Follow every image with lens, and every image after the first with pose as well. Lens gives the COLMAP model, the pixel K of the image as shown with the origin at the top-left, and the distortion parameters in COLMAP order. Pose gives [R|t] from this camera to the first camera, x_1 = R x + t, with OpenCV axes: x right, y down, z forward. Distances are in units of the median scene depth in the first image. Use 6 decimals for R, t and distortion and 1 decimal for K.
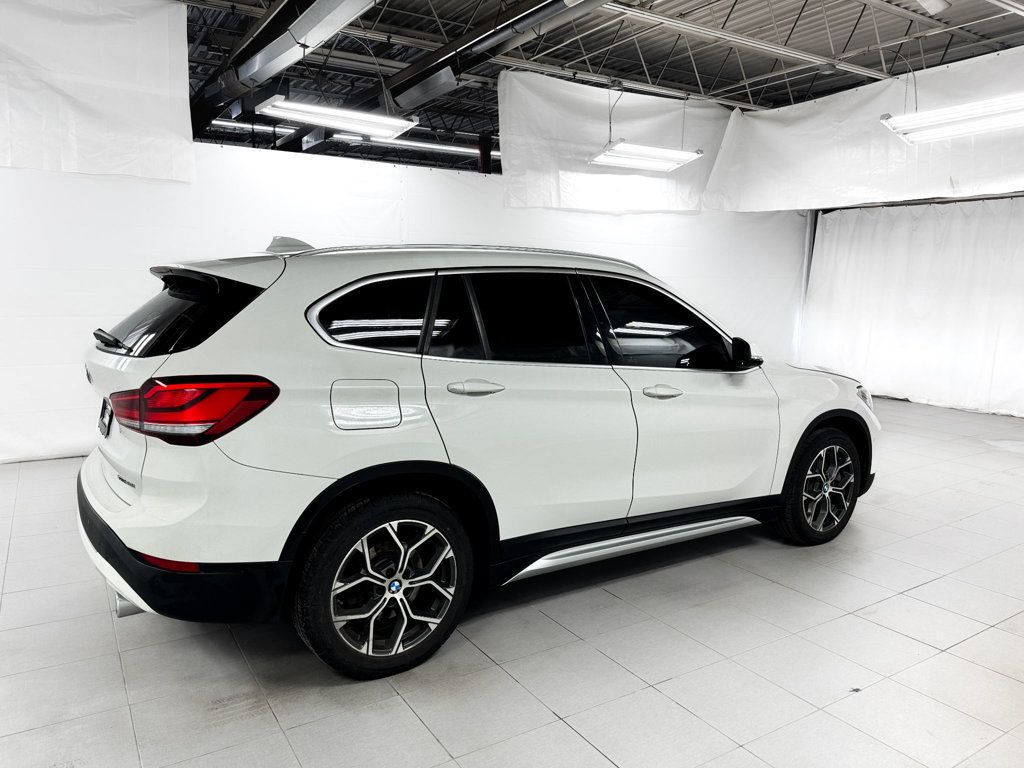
lens RADIAL K [[722.8, 0, 512.0], [0, 722.8, 384.0], [0, 0, 1]] dist [0.053332, -0.068803]
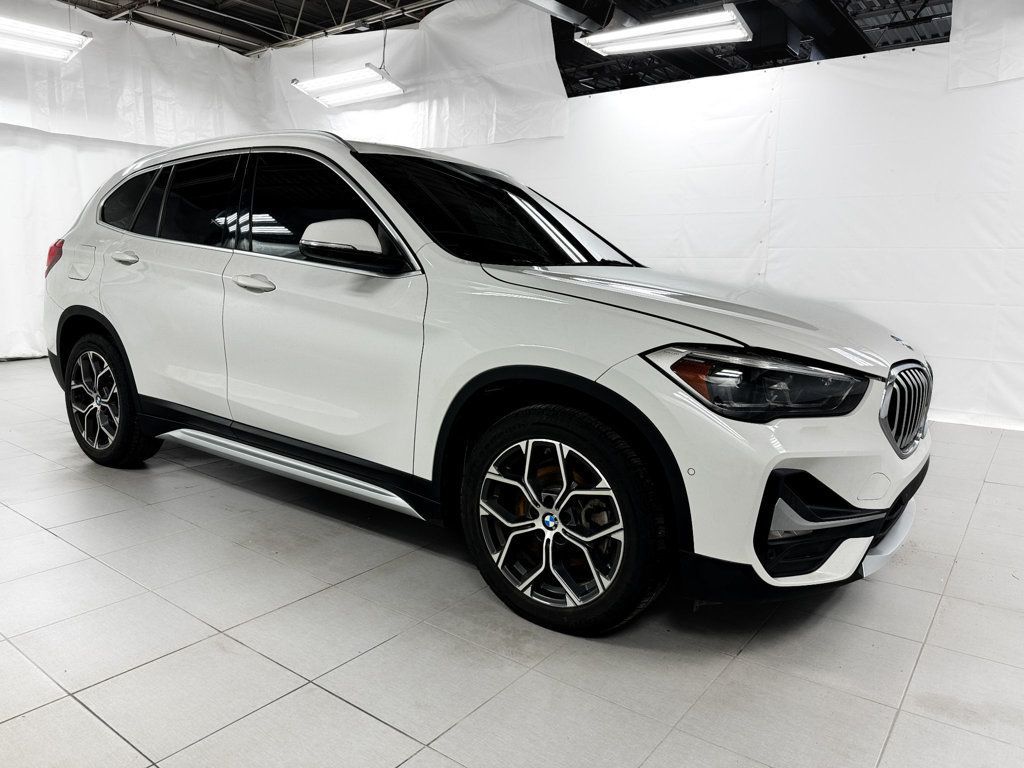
lens RADIAL K [[722.8, 0, 512.0], [0, 722.8, 384.0], [0, 0, 1]] dist [0.053332, -0.068803]
pose [[0.353385, 0.144097, -0.924313, 0.876975], [-0.141790, 0.984900, 0.099333, 0.000454], [0.924670, 0.095956, 0.368481, 0.773875]]
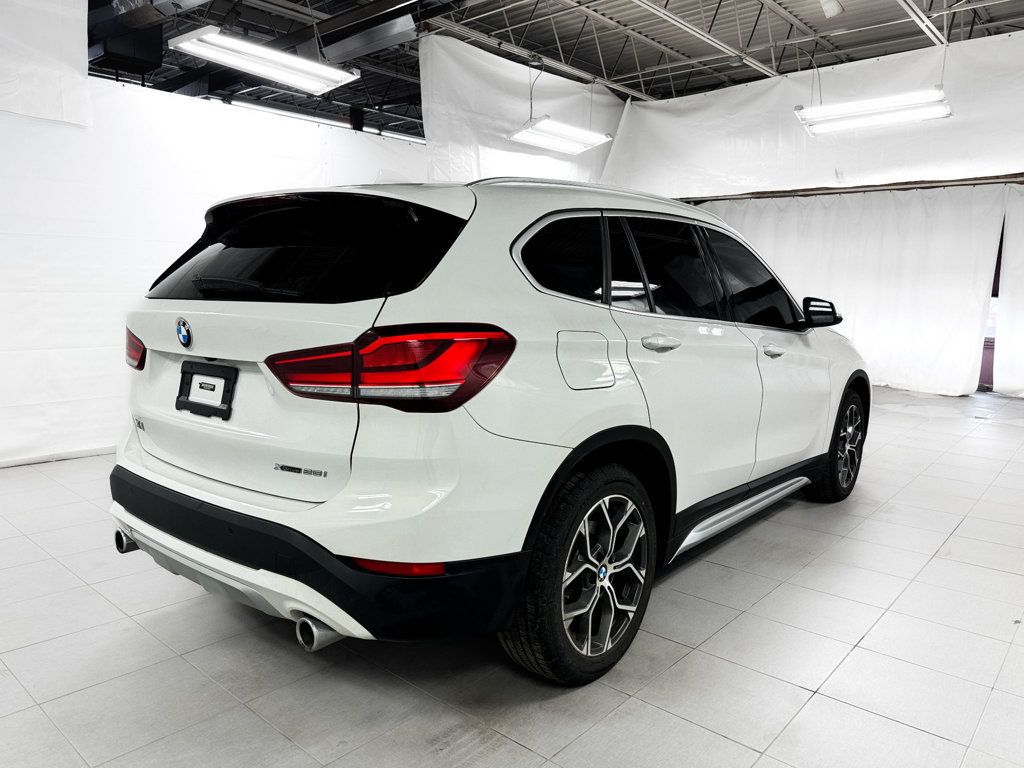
lens RADIAL K [[722.8, 0, 512.0], [0, 722.8, 384.0], [0, 0, 1]] dist [0.053332, -0.068803]
pose [[0.957981, -0.037350, 0.284389, -0.319995], [0.037290, 0.999289, 0.005627, 0.029542], [-0.284397, 0.005214, 0.958692, 0.131768]]
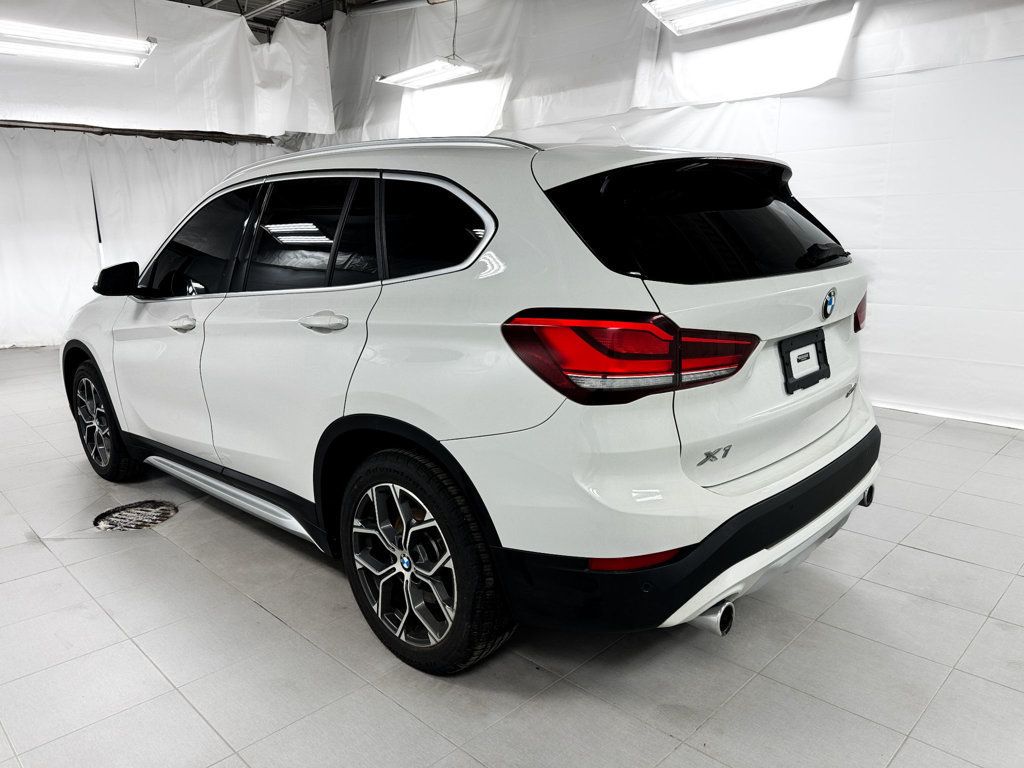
lens RADIAL K [[722.8, 0, 512.0], [0, 722.8, 384.0], [0, 0, 1]] dist [0.053332, -0.068803]
pose [[-0.218390, -0.219227, 0.950918, -0.813479], [0.149821, 0.955355, 0.254658, -0.113280], [-0.964292, 0.198082, -0.175796, 0.961333]]
